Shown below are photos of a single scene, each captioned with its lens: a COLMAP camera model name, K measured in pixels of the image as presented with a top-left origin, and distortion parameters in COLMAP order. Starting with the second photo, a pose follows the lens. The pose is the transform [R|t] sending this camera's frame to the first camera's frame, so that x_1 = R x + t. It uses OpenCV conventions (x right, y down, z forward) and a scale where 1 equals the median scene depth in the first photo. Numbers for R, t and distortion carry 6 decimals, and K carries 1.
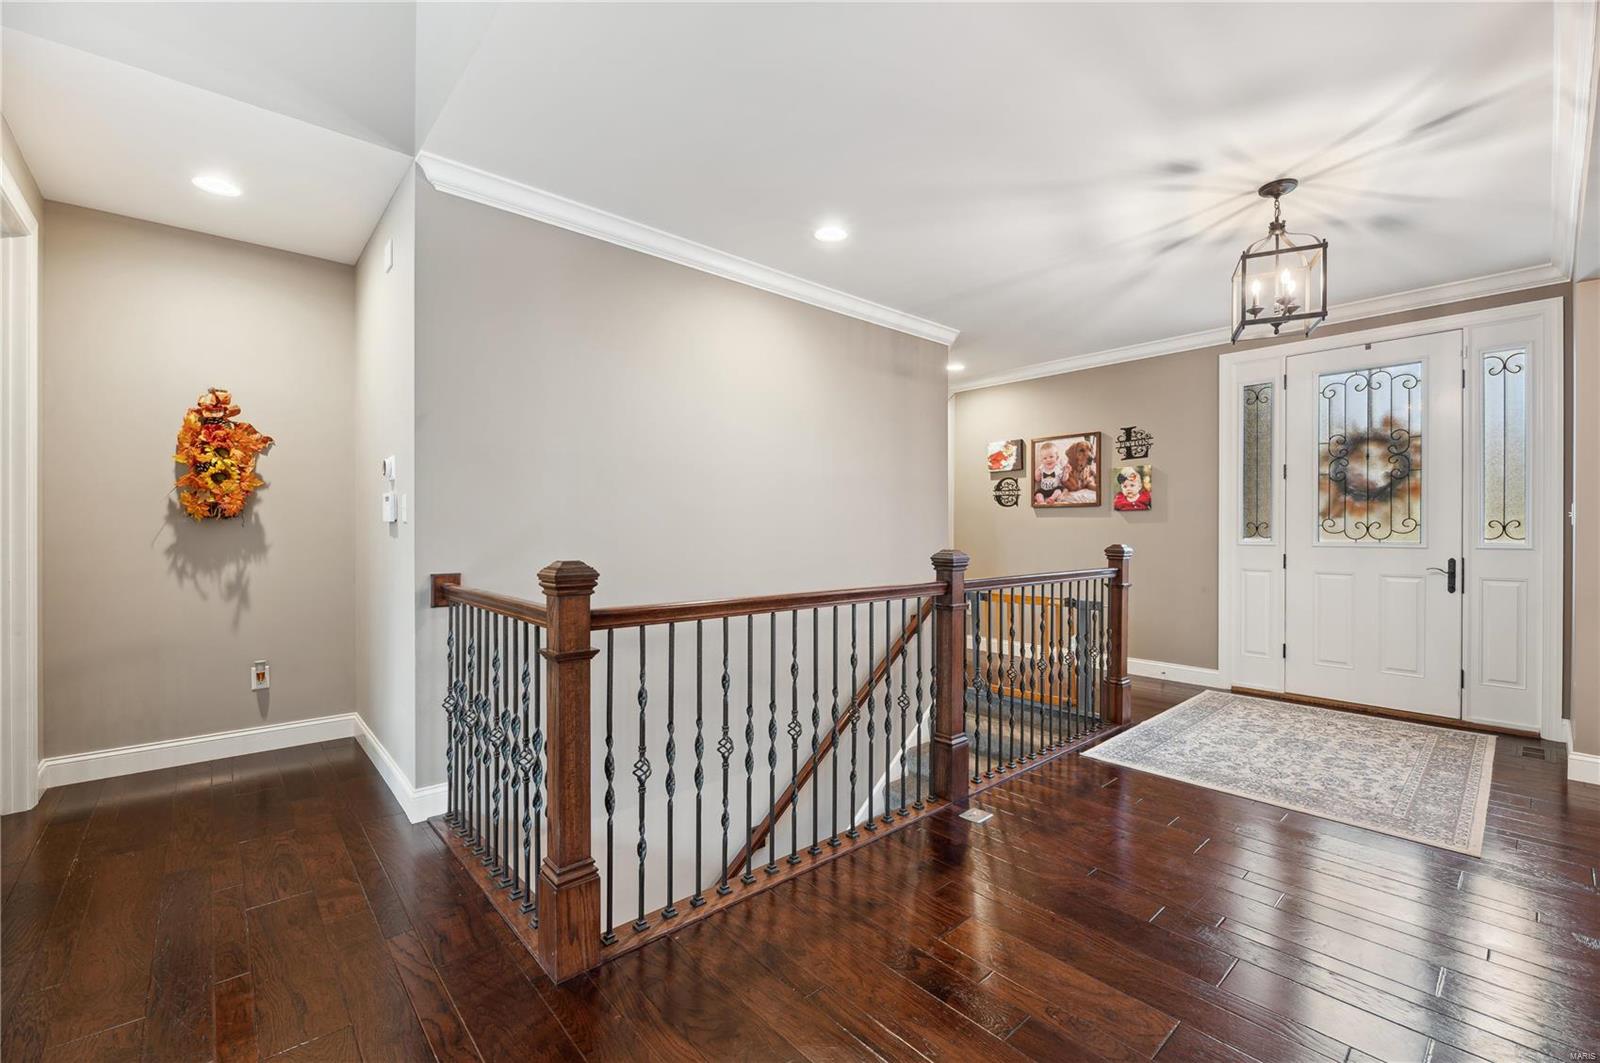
lens RADIAL K [[652.4, 0, 787.4], [0, 652.4, 528.6], [0, 0, 1]] dist [0.001407, -0.000187]
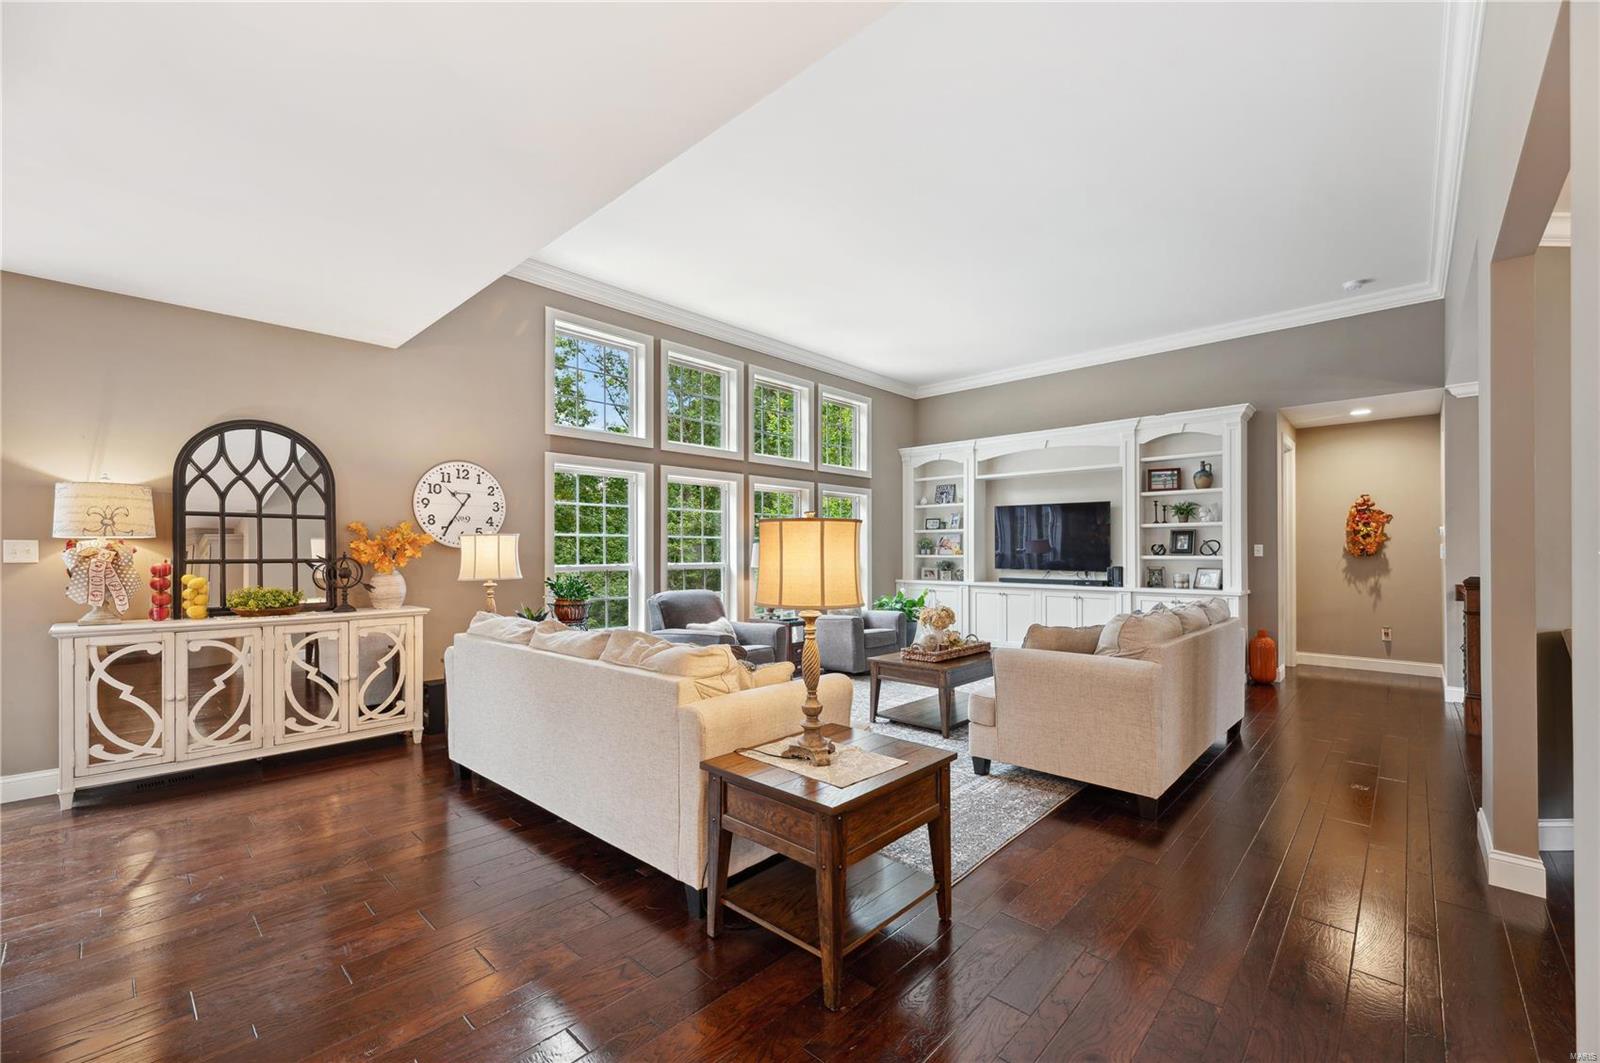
lens RADIAL K [[652.4, 0, 802.1], [0, 652.4, 546.7], [0, 0, 1]] dist [0.001407, -0.000187]
pose [[0.082941, -0.009563, -0.996509, 0.738707], [-0.001743, 0.999951, -0.009741, -0.014191], [0.996553, 0.002545, 0.082920, -0.676906]]
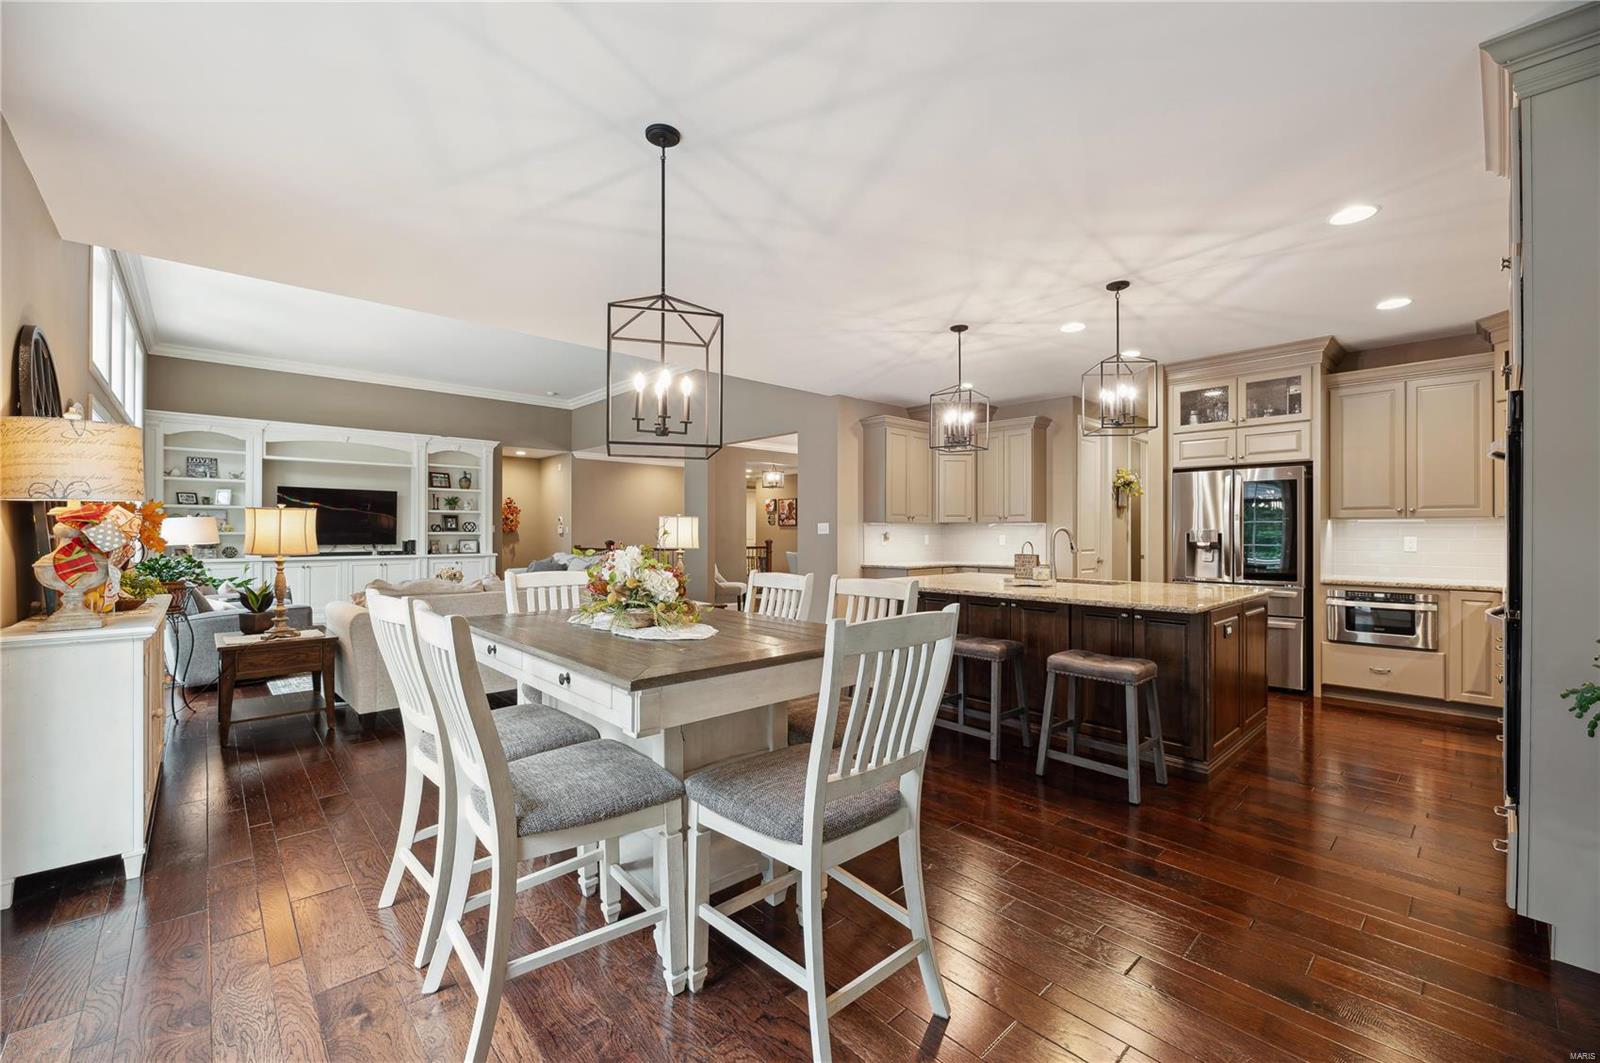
lens RADIAL K [[652.4, 0, 794.9], [0, 652.4, 530.1], [0, 0, 1]] dist [0.001407, -0.000187]
pose [[0.999859, -0.001176, 0.016774, 0.483102], [0.001251, 0.999989, -0.004433, -0.005332], [-0.016769, 0.004454, 0.999849, -1.899279]]
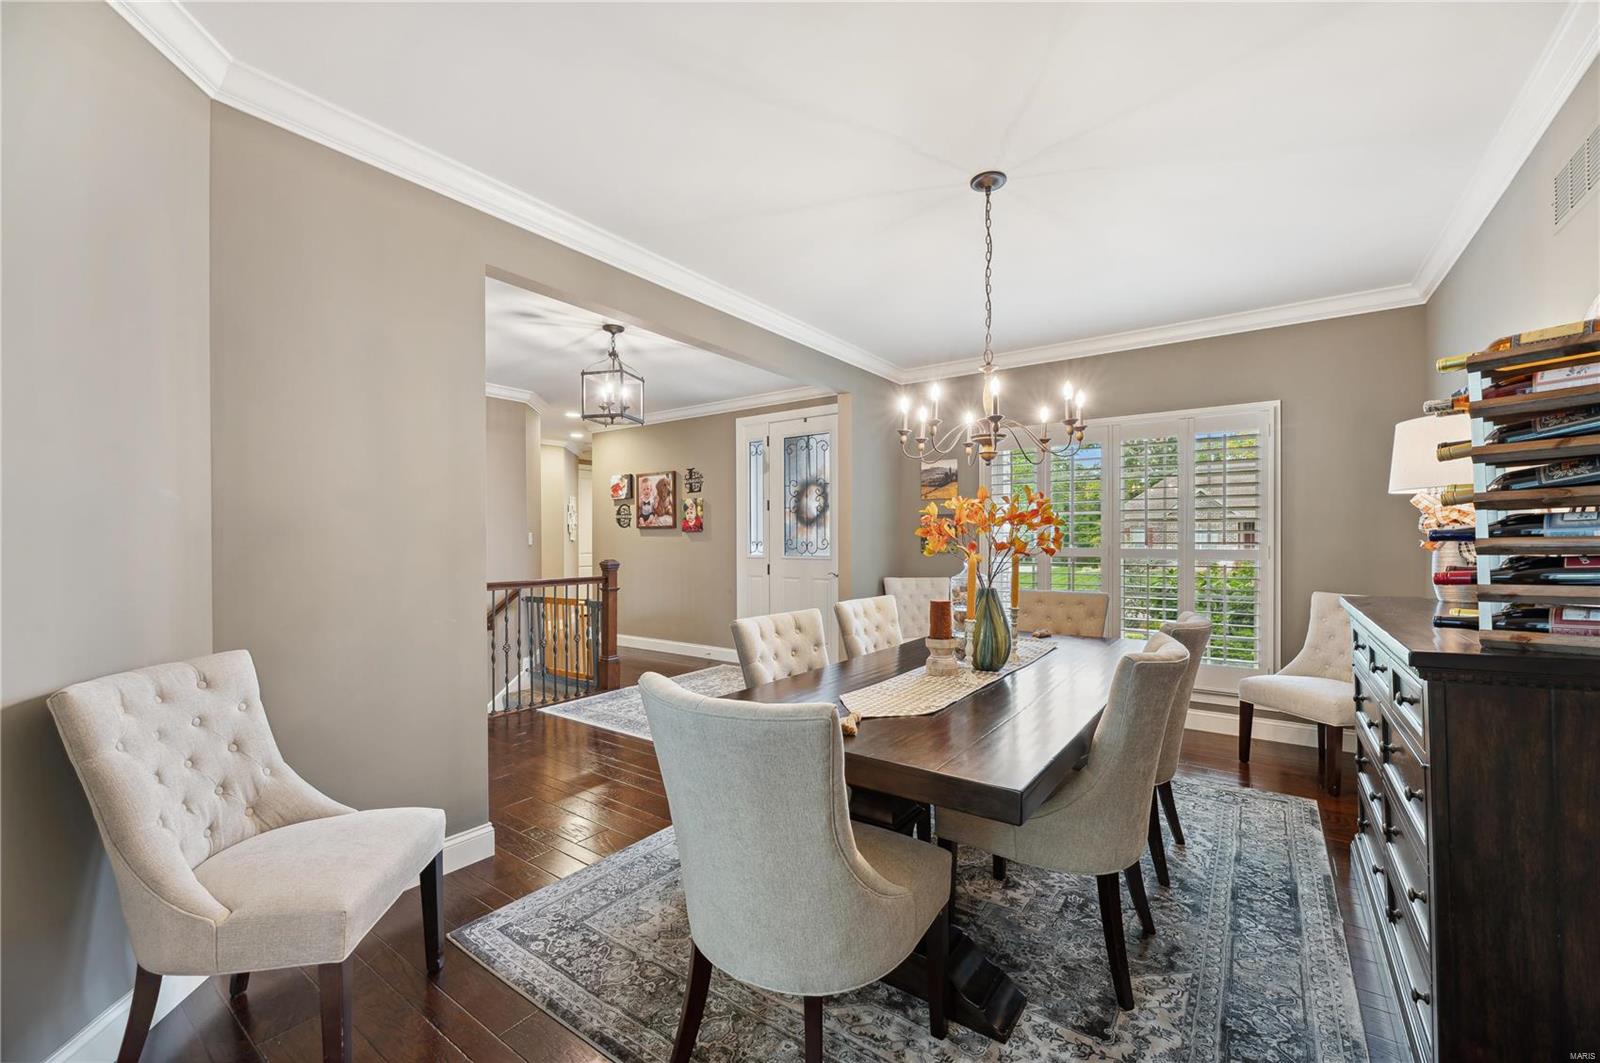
lens RADIAL K [[652.4, 0, 815.4], [0, 652.4, 532.6], [0, 0, 1]] dist [0.001407, -0.000187]
pose [[0.971530, -0.003616, 0.236891, 0.499992], [0.006480, 0.999915, -0.011313, -0.010711], [-0.236830, 0.012526, 0.971470, -0.359525]]
